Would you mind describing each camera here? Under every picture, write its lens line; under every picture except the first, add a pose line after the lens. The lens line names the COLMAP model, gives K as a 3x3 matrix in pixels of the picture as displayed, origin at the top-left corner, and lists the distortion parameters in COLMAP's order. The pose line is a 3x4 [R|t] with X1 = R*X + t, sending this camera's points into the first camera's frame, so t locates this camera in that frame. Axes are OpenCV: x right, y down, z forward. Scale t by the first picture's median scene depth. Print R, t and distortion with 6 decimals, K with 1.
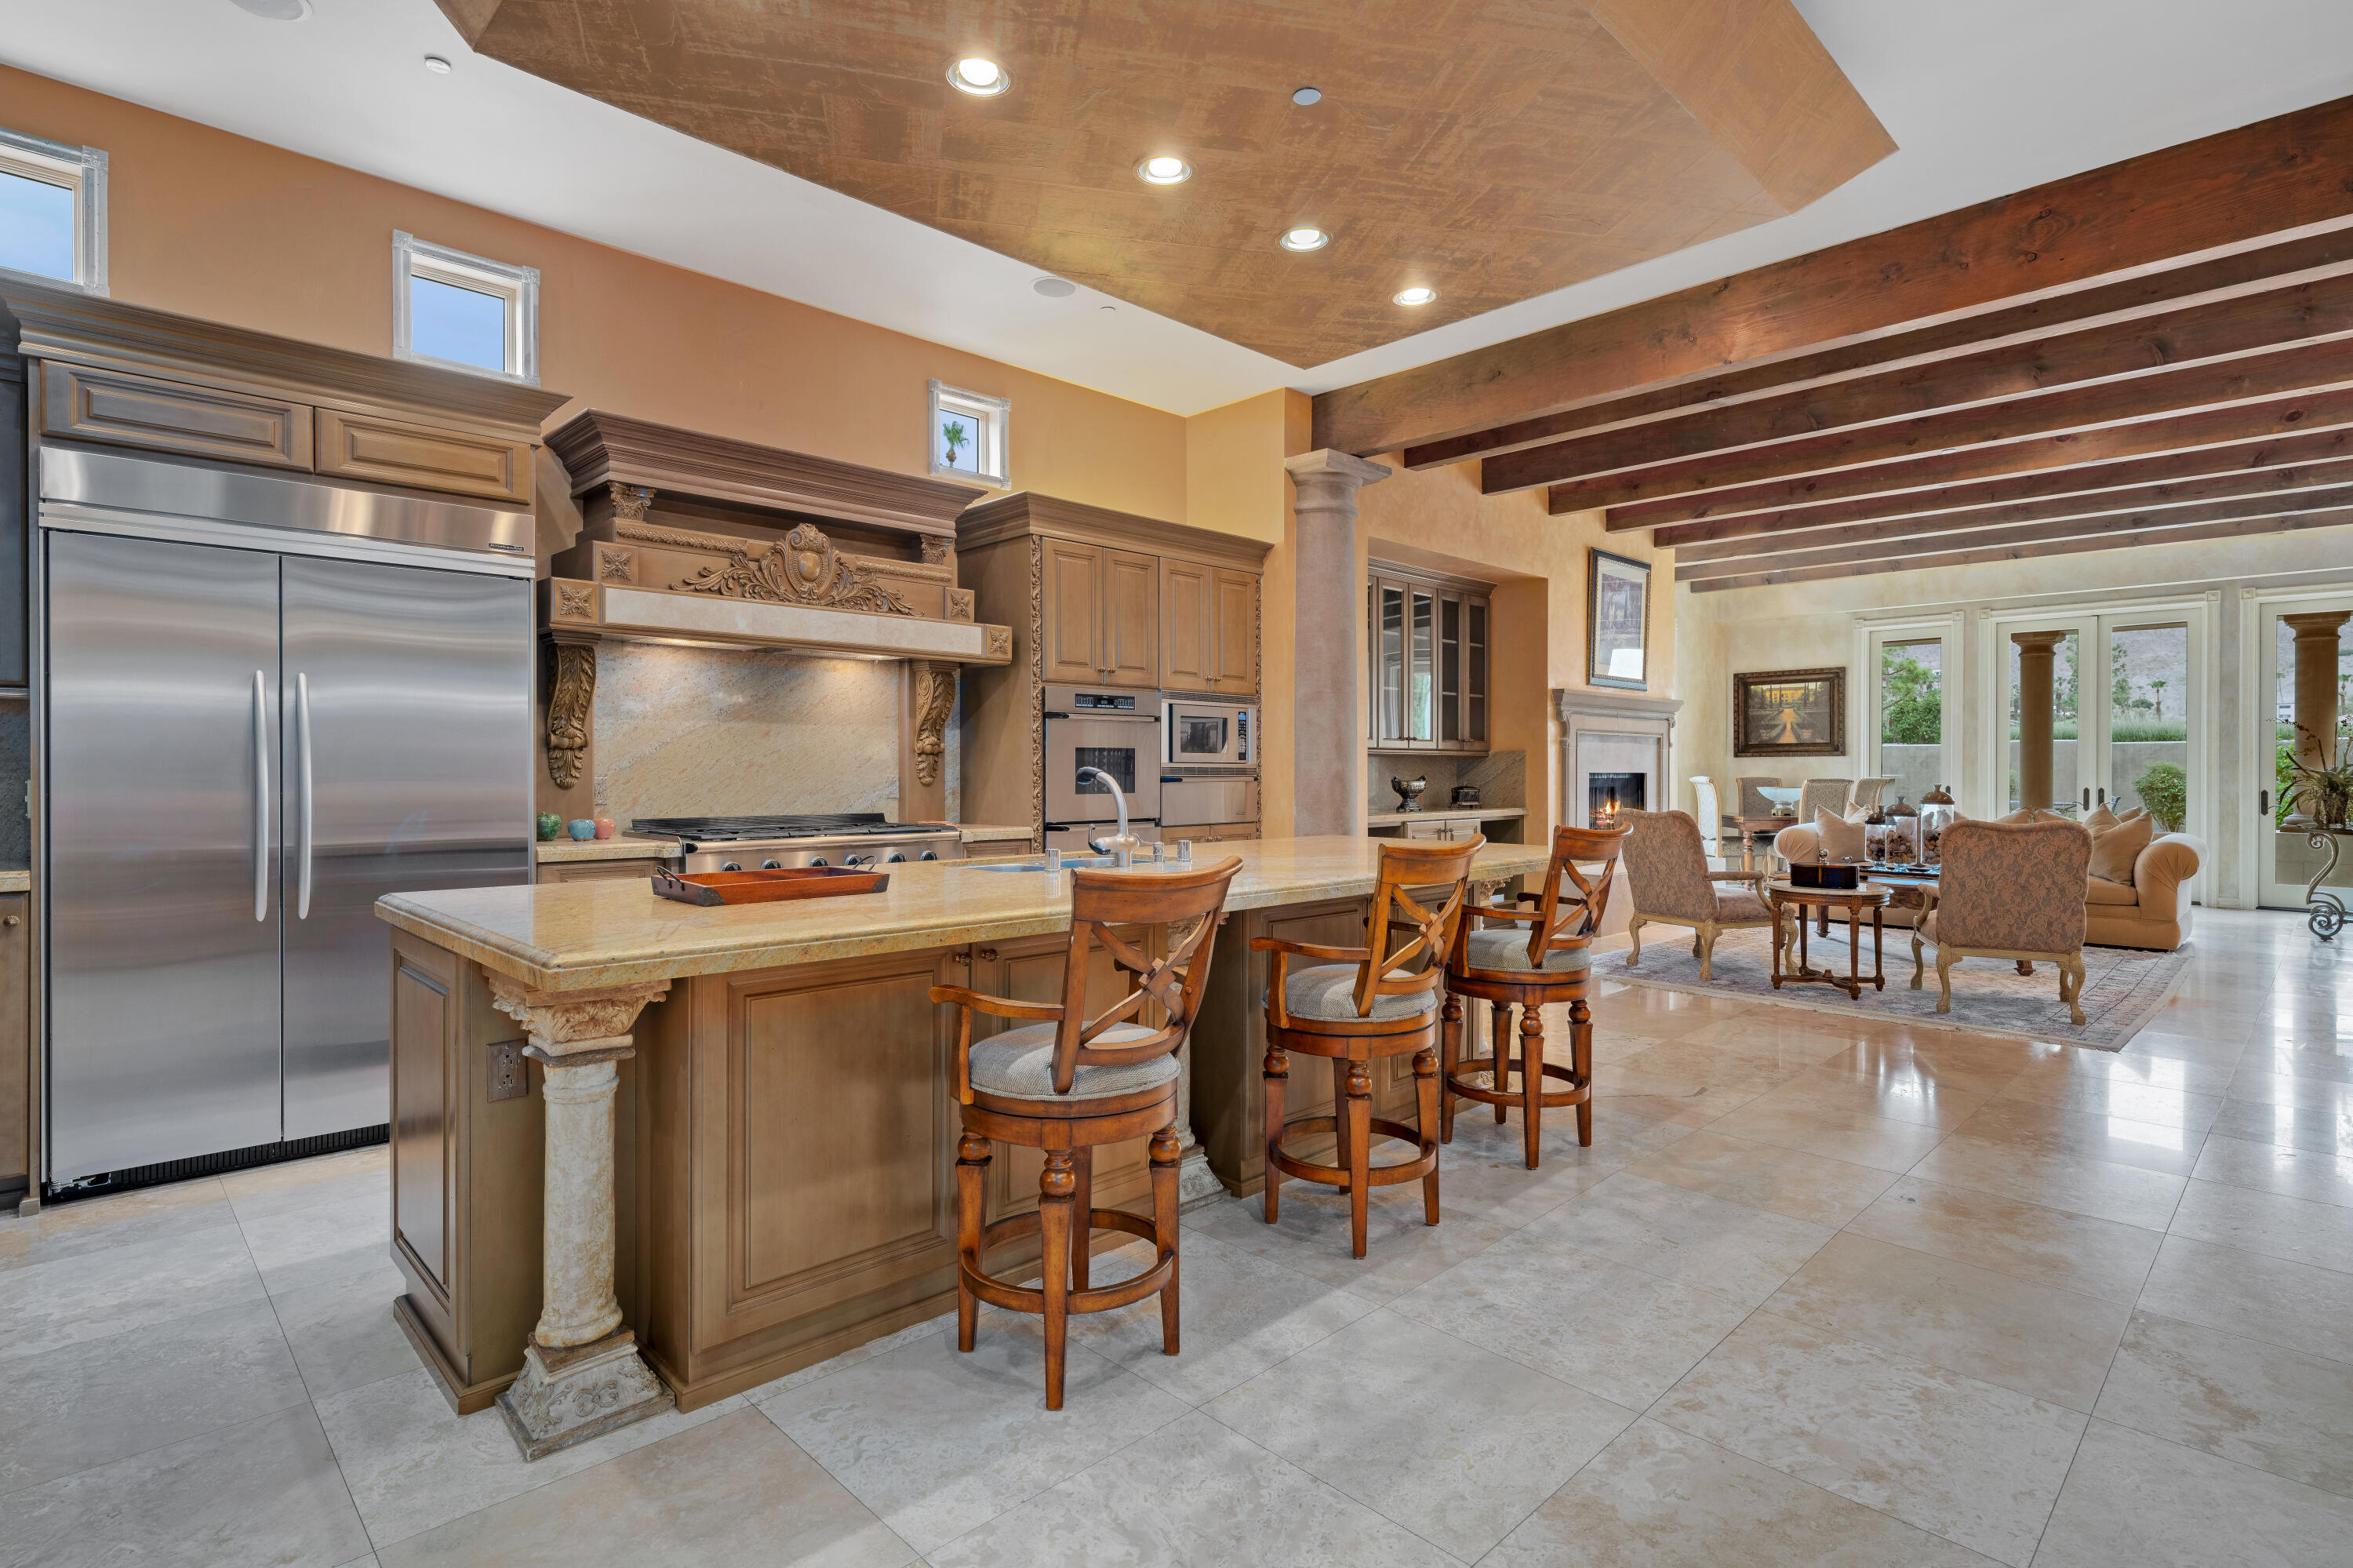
lens RADIAL K [[1155.9, 0, 1185.4], [0, 1155.9, 775.6], [0, 0, 1]] dist [0.002586, -0.000656]
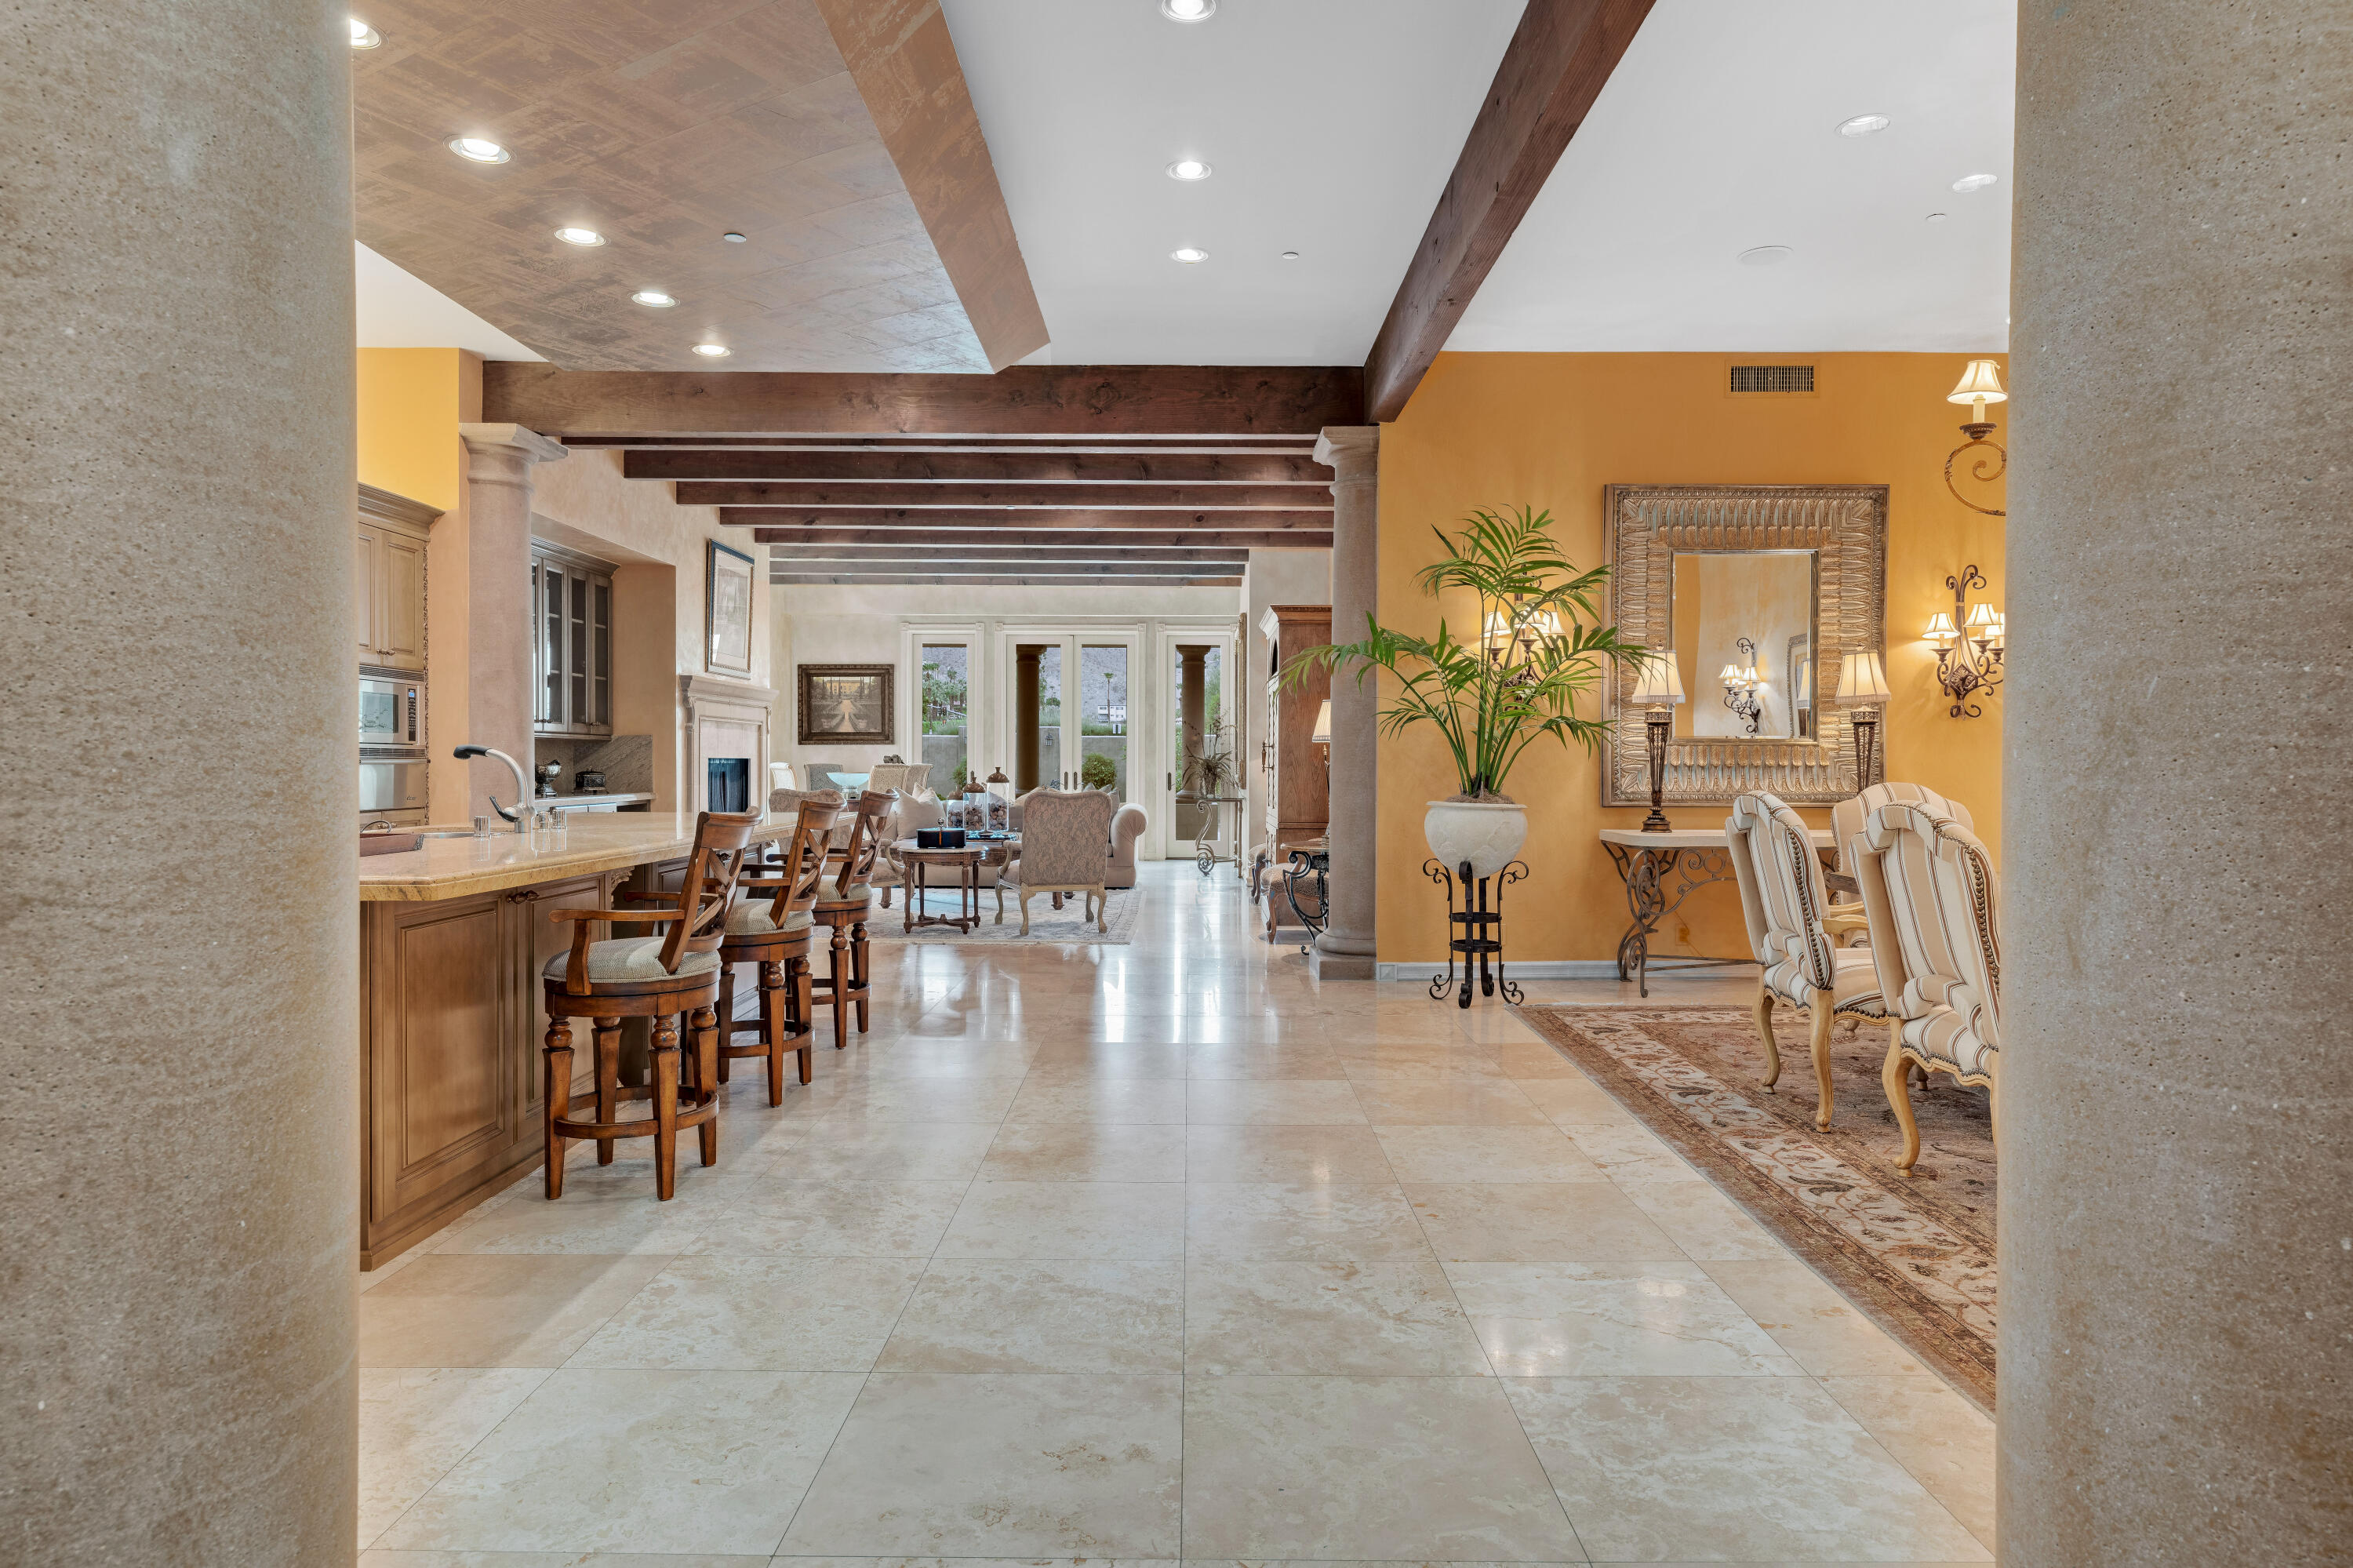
lens RADIAL K [[1338.9, 0, 1188.8], [0, 1338.9, 778.6], [0, 0, 1]] dist [0.000836, 0.000188]
pose [[0.702281, -0.007549, 0.711860, -0.229377], [0.001293, 0.999956, 0.009328, 0.006406], [-0.711899, -0.005631, 0.702259, -0.164177]]
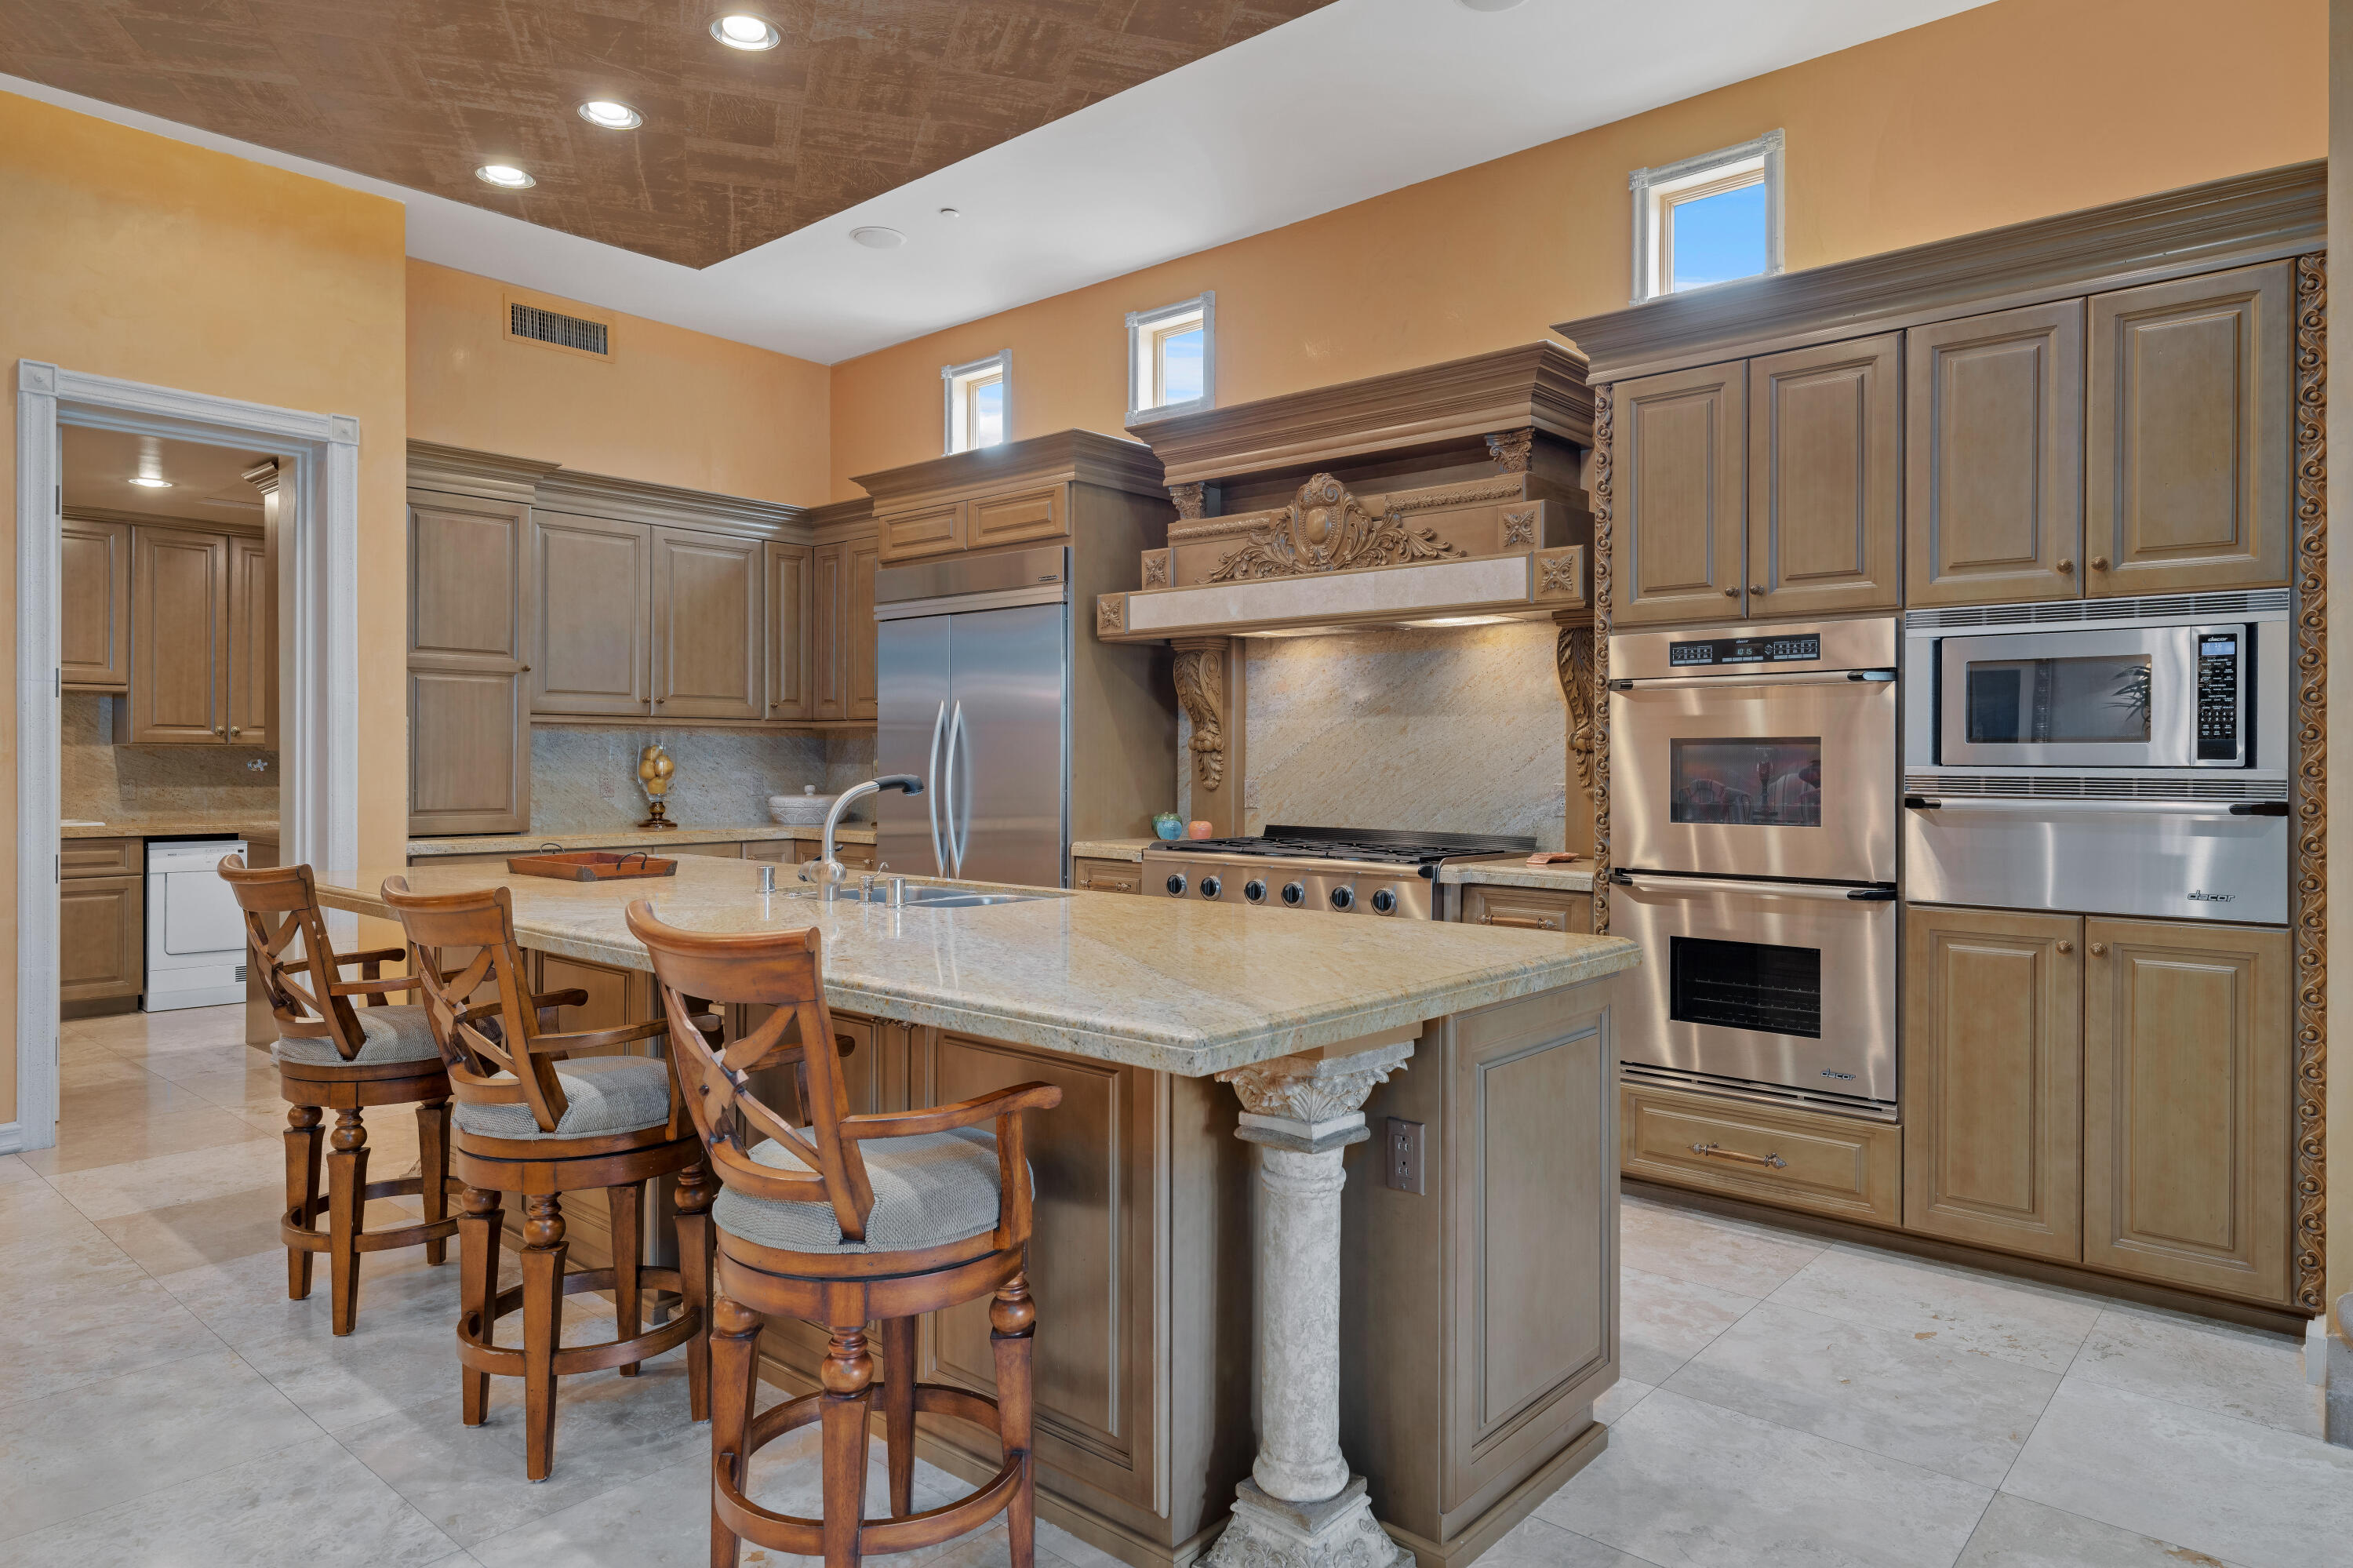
lens RADIAL K [[1421.8, 0, 1183.0], [0, 1421.8, 765.5], [0, 0, 1]] dist [0.007523, 0.002128]
pose [[0.069883, 0.004085, -0.997547, 0.410237], [-0.007496, 0.999966, 0.003570, -0.008822], [0.997527, 0.007228, 0.069911, 0.512156]]
